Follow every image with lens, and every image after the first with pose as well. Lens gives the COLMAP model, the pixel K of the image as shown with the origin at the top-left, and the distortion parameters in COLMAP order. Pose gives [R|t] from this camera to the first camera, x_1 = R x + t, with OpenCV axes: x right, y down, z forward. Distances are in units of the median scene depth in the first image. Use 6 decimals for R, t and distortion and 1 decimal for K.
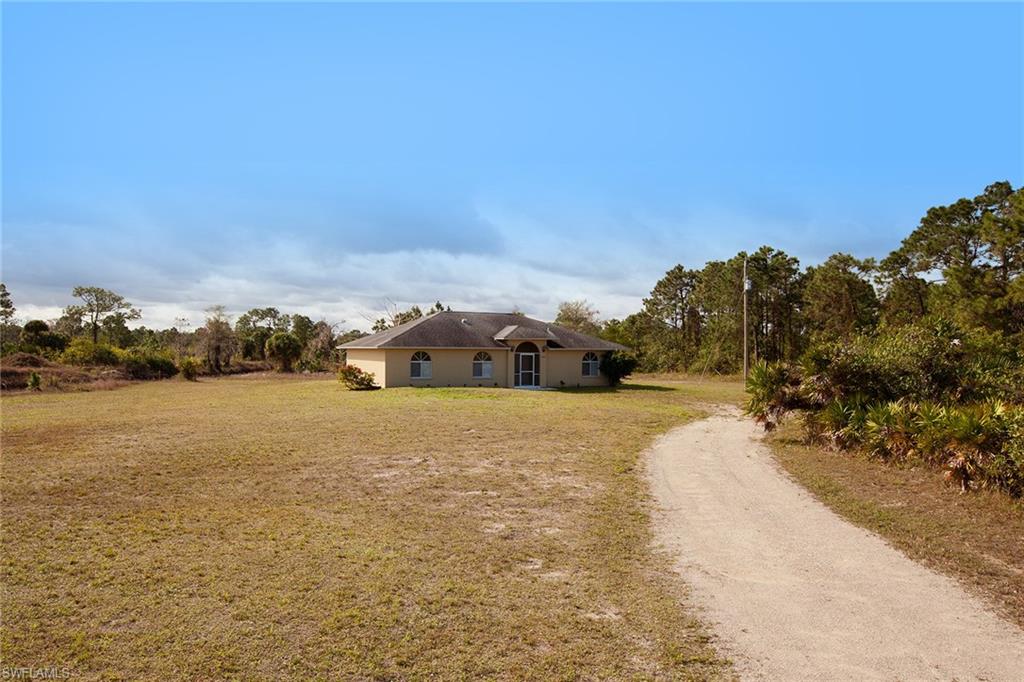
lens RADIAL K [[708.2, 0, 512.0], [0, 708.2, 341.0], [0, 0, 1]] dist [-0.001446, 0.000476]
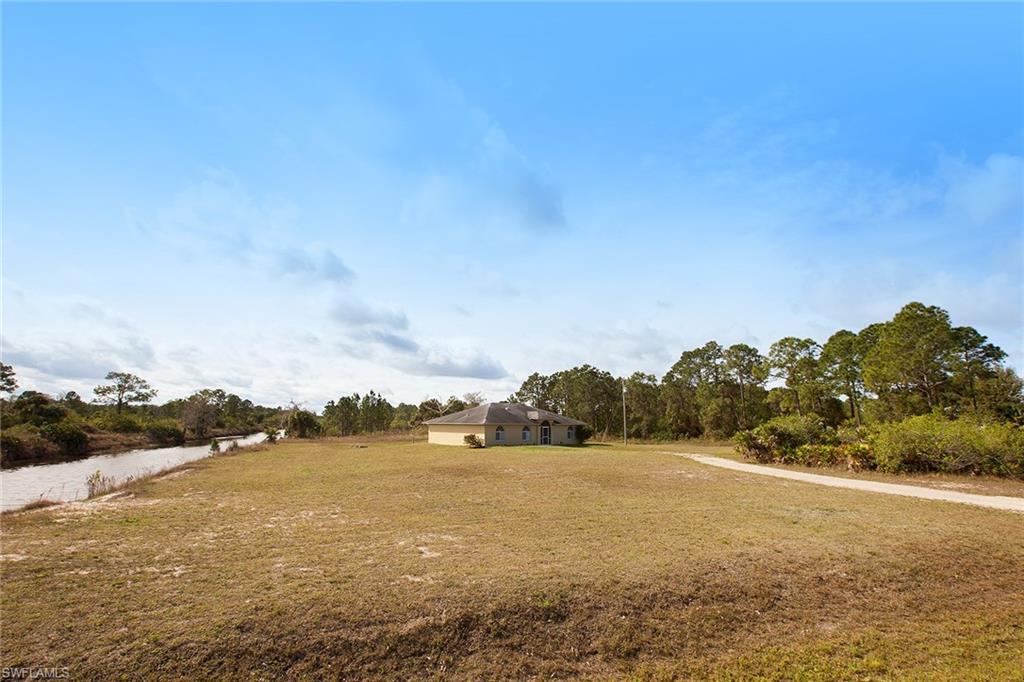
lens RADIAL K [[464.3, 0, 512.0], [0, 464.3, 341.0], [0, 0, 1]] dist [-0.015005, 0.000142]
pose [[0.952726, 0.055714, 0.298680, -0.268669], [-0.007896, 0.987252, -0.158970, -0.006185], [-0.303730, 0.149097, 0.941020, -0.085567]]
